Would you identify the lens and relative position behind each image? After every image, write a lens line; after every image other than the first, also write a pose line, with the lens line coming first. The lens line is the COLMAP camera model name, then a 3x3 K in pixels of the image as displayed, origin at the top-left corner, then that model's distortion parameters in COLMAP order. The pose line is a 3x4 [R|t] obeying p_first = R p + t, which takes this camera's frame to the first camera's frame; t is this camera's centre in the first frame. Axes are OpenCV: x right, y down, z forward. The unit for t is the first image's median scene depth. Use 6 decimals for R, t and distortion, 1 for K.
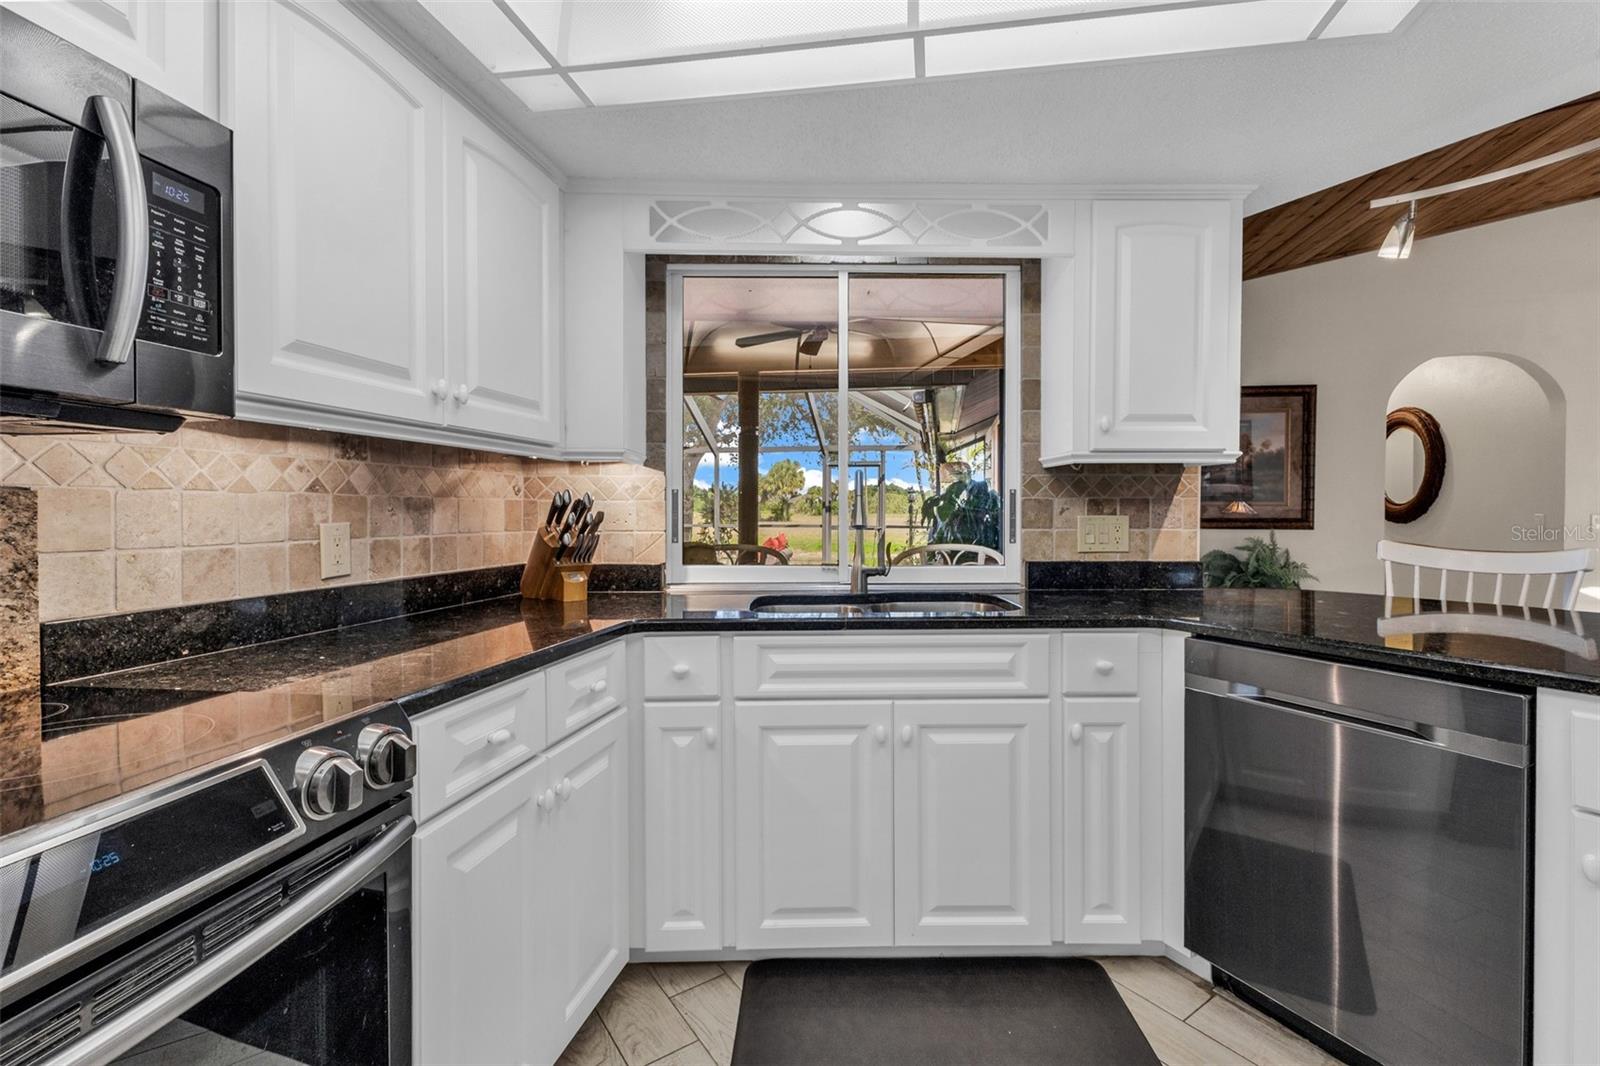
lens RADIAL K [[1236.1, 0, 800.0], [0, 1236.1, 533.0], [0, 0, 1]] dist [0.031851, 0.001580]
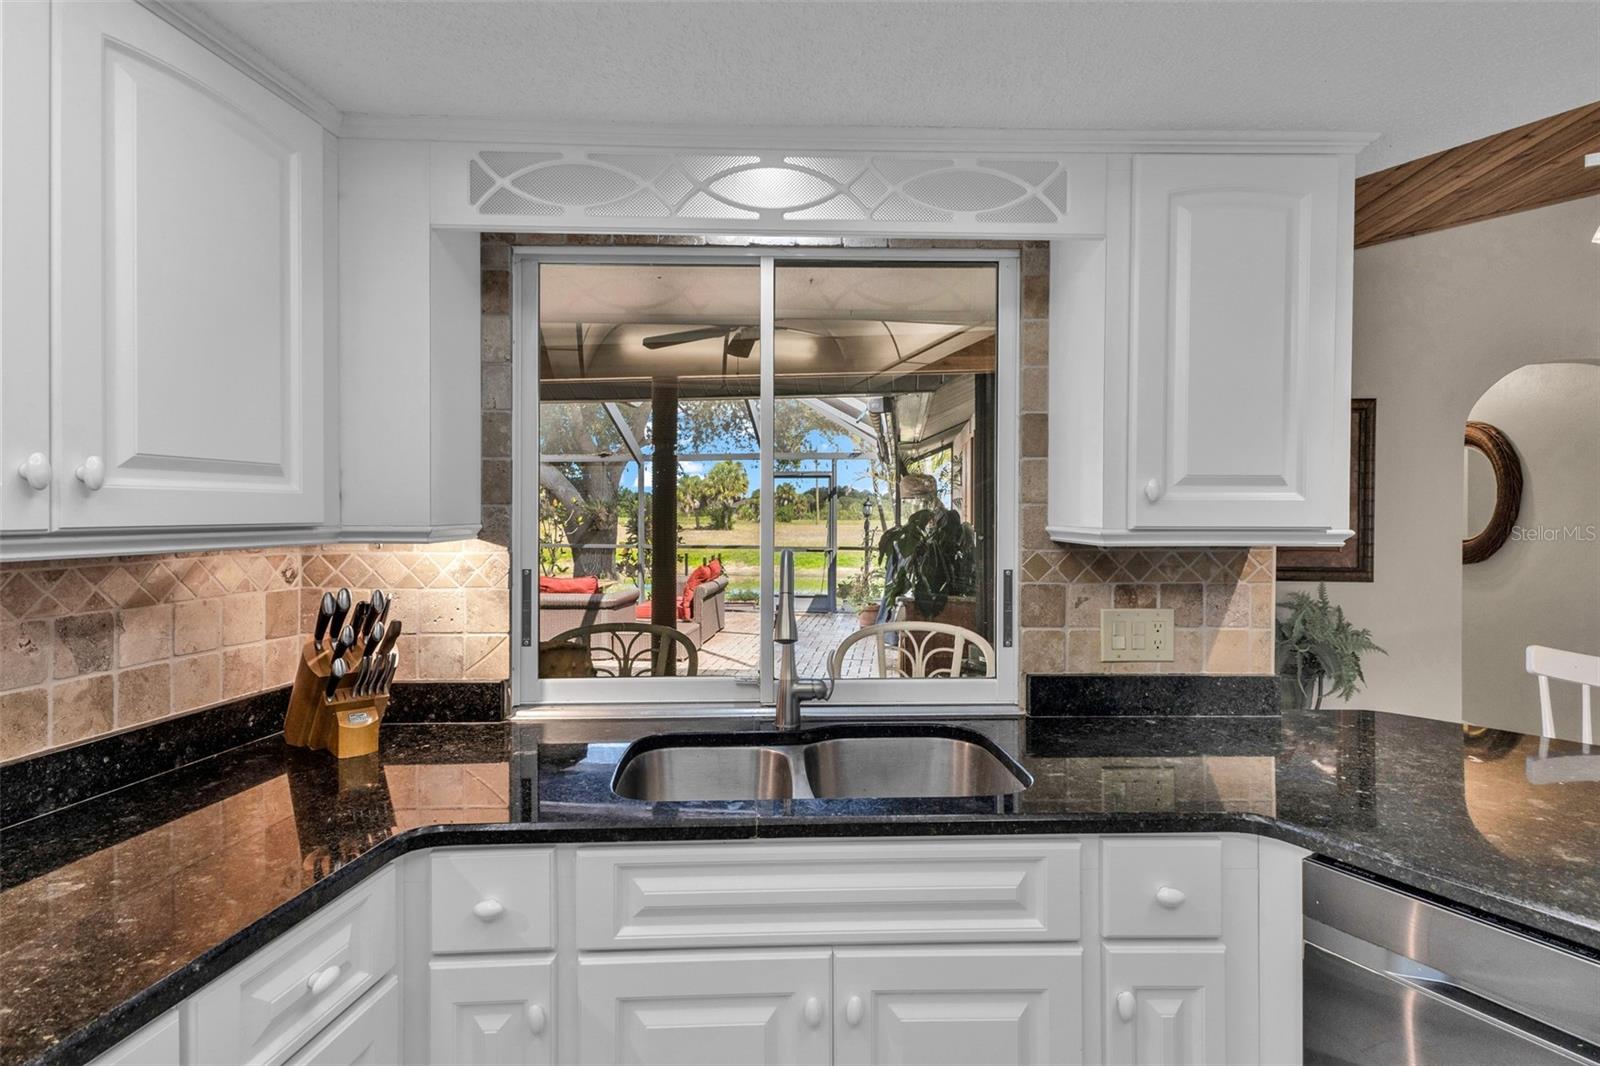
lens RADIAL K [[1256.5, 0, 781.8], [0, 1256.5, 533.7], [0, 0, 1]] dist [0.060863, -0.089262]
pose [[0.999787, -0.000850, 0.020621, 0.029088], [0.000507, 0.999862, 0.016617, -0.068636], [-0.020632, -0.016603, 0.999649, 0.291444]]
